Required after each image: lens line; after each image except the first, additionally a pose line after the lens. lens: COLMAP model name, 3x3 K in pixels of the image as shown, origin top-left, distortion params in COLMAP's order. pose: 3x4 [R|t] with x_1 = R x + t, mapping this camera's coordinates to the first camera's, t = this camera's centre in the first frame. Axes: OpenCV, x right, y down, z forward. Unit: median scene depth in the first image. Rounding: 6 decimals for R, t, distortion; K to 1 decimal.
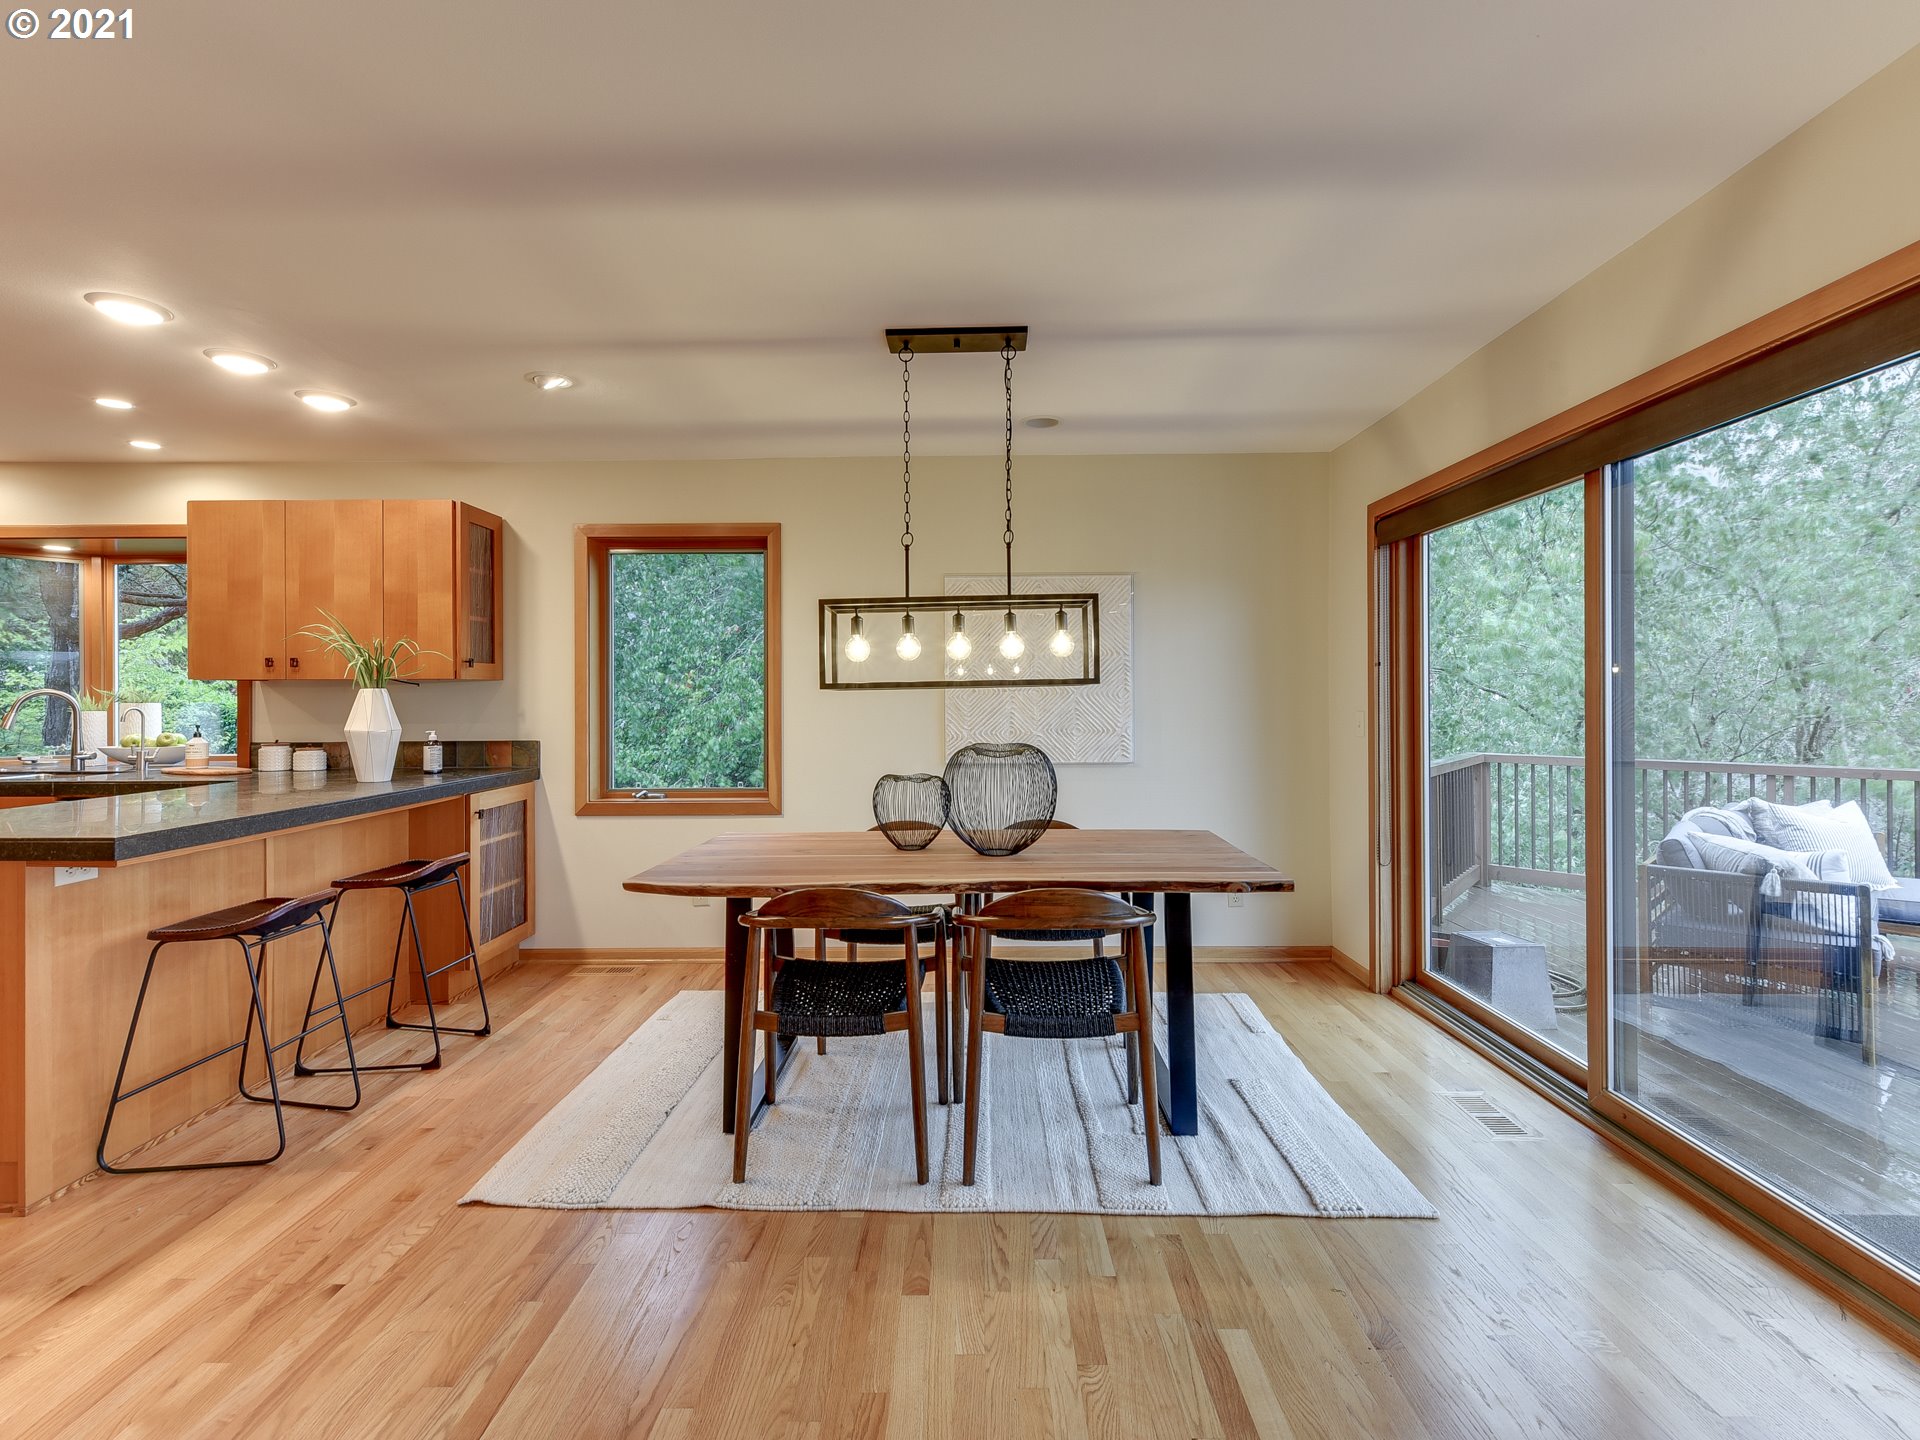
lens RADIAL K [[900.7, 0, 957.4], [0, 900.7, 688.4], [0, 0, 1]] dist [-0.002176, -0.000313]
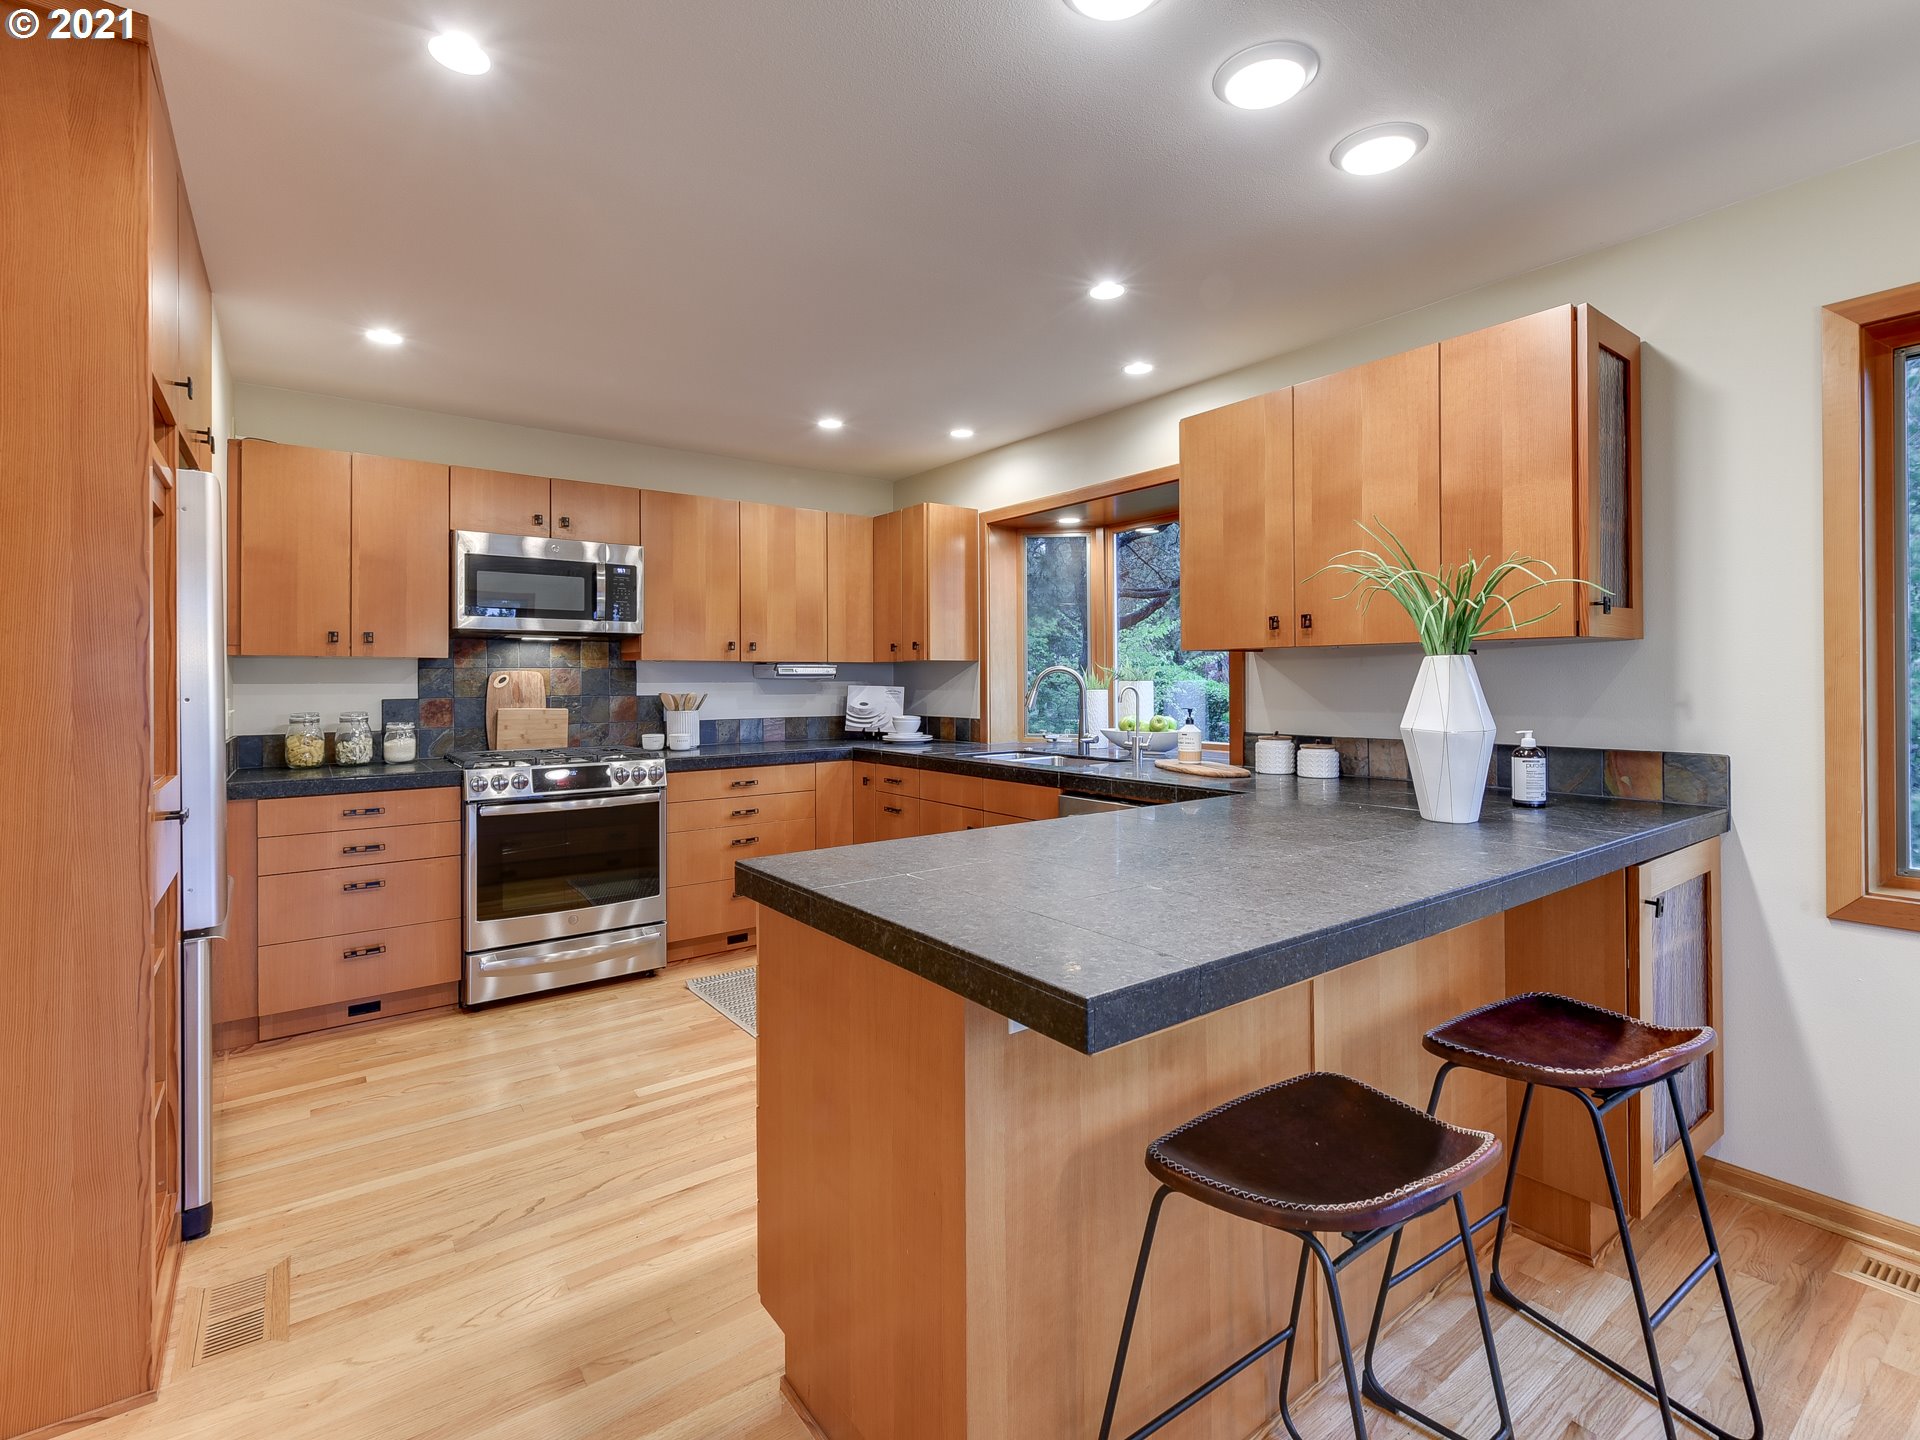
lens RADIAL K [[900.7, 0, 957.4], [0, 900.7, 688.4], [0, 0, 1]] dist [-0.002176, -0.000313]
pose [[0.595215, 0.008523, -0.803521, -0.326010], [0.008727, 0.999816, 0.017069, 0.007461], [0.803519, -0.017173, 0.595032, 0.359248]]
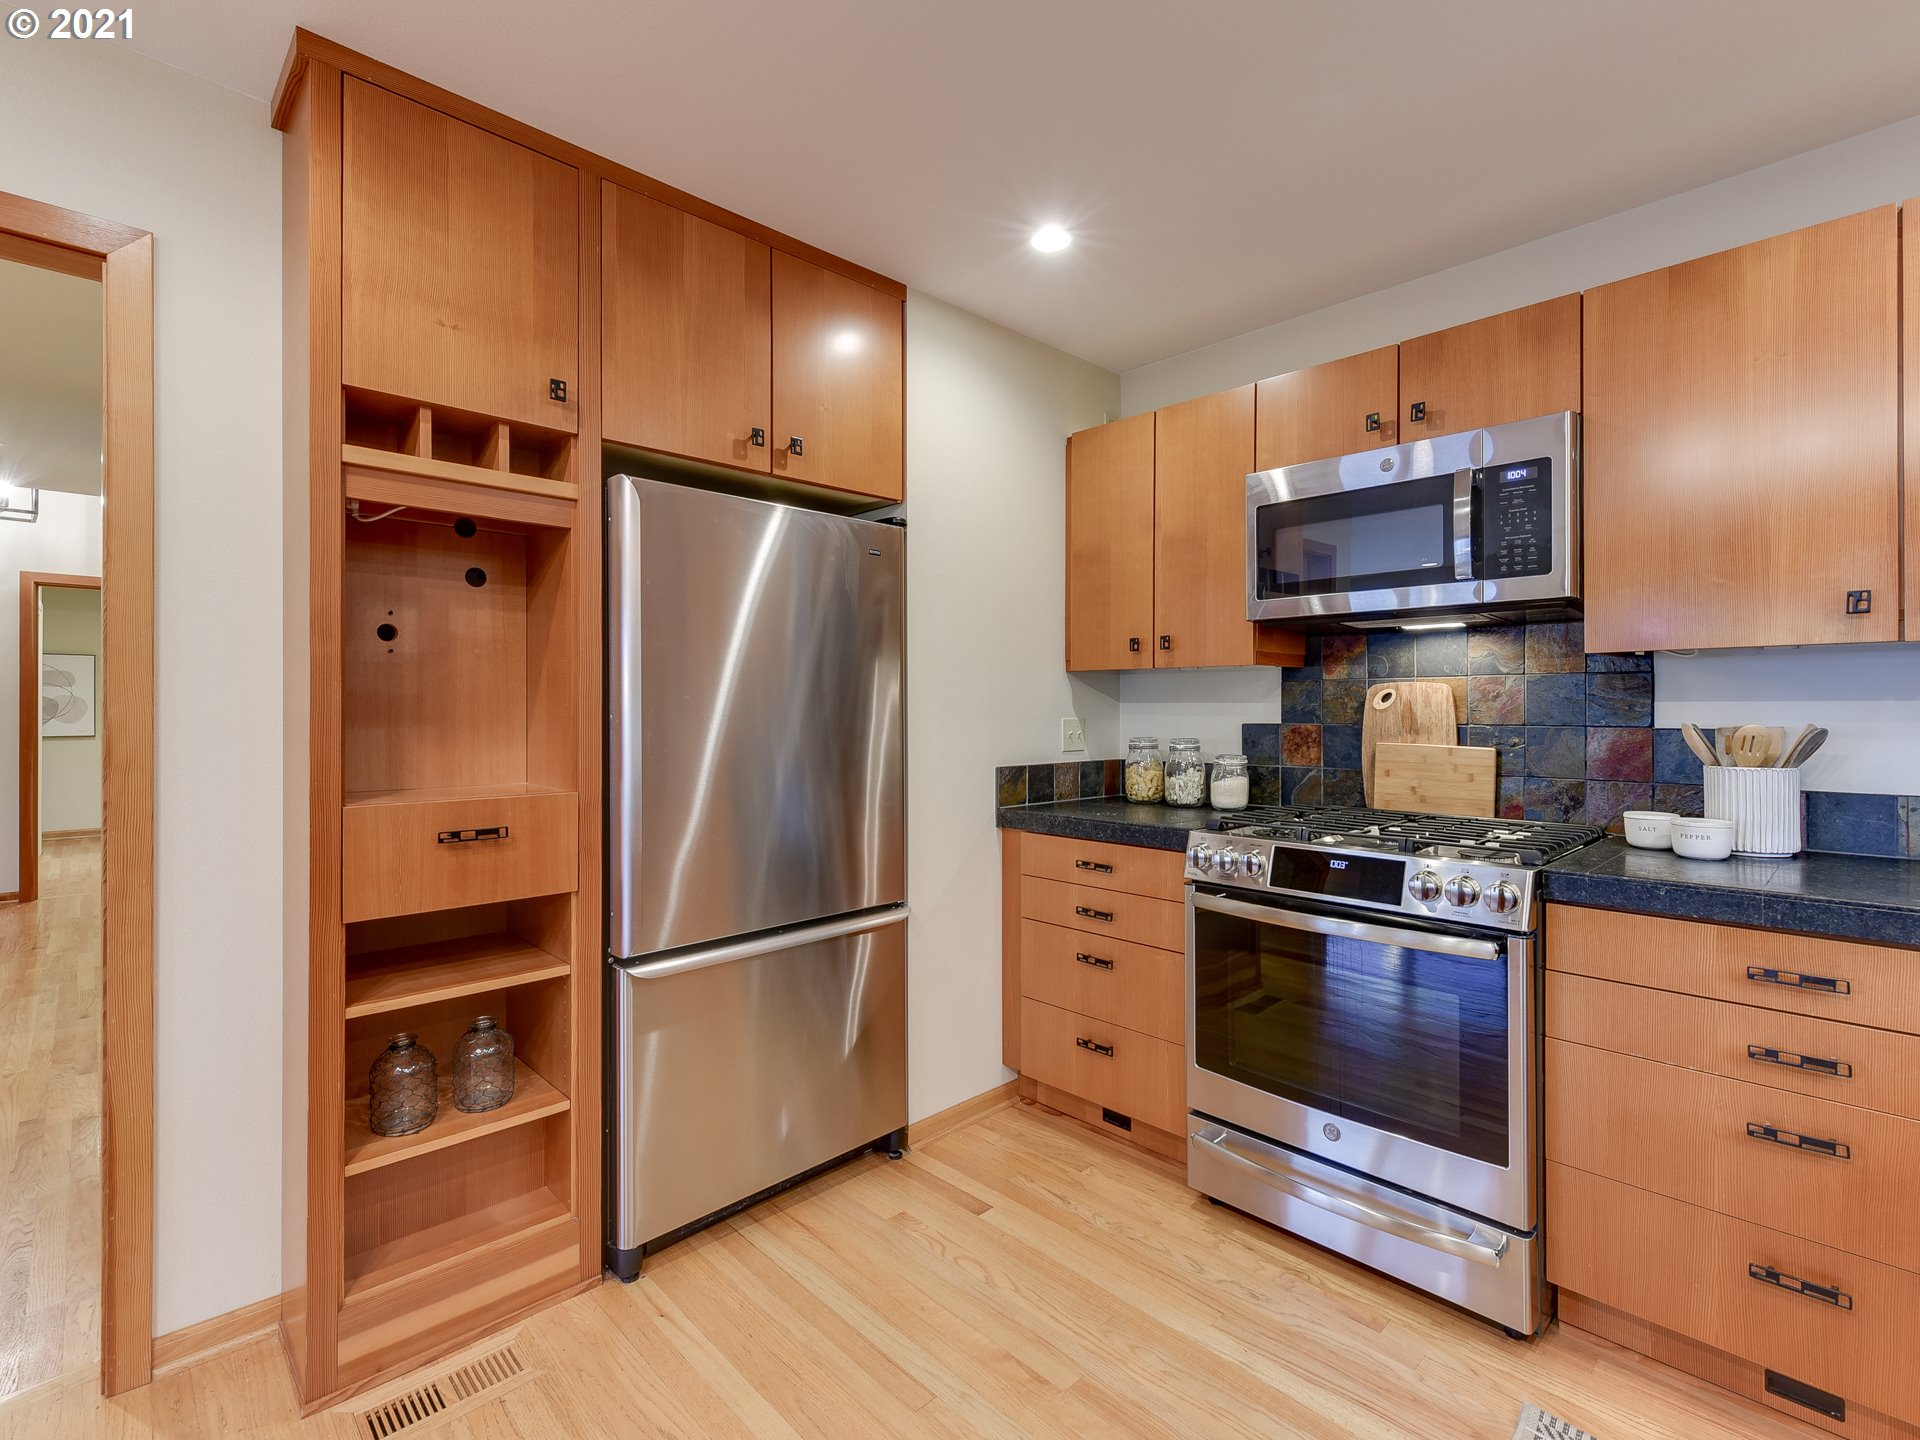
lens RADIAL K [[876.8, 0, 1038.4], [0, 876.8, 710.2], [0, 0, 1]] dist [-0.001787, -0.000143]
pose [[-0.705170, 0.003243, -0.709031, -0.801976], [0.007672, 0.999966, -0.003056, 0.019400], [0.708997, -0.007594, -0.705171, 0.788550]]
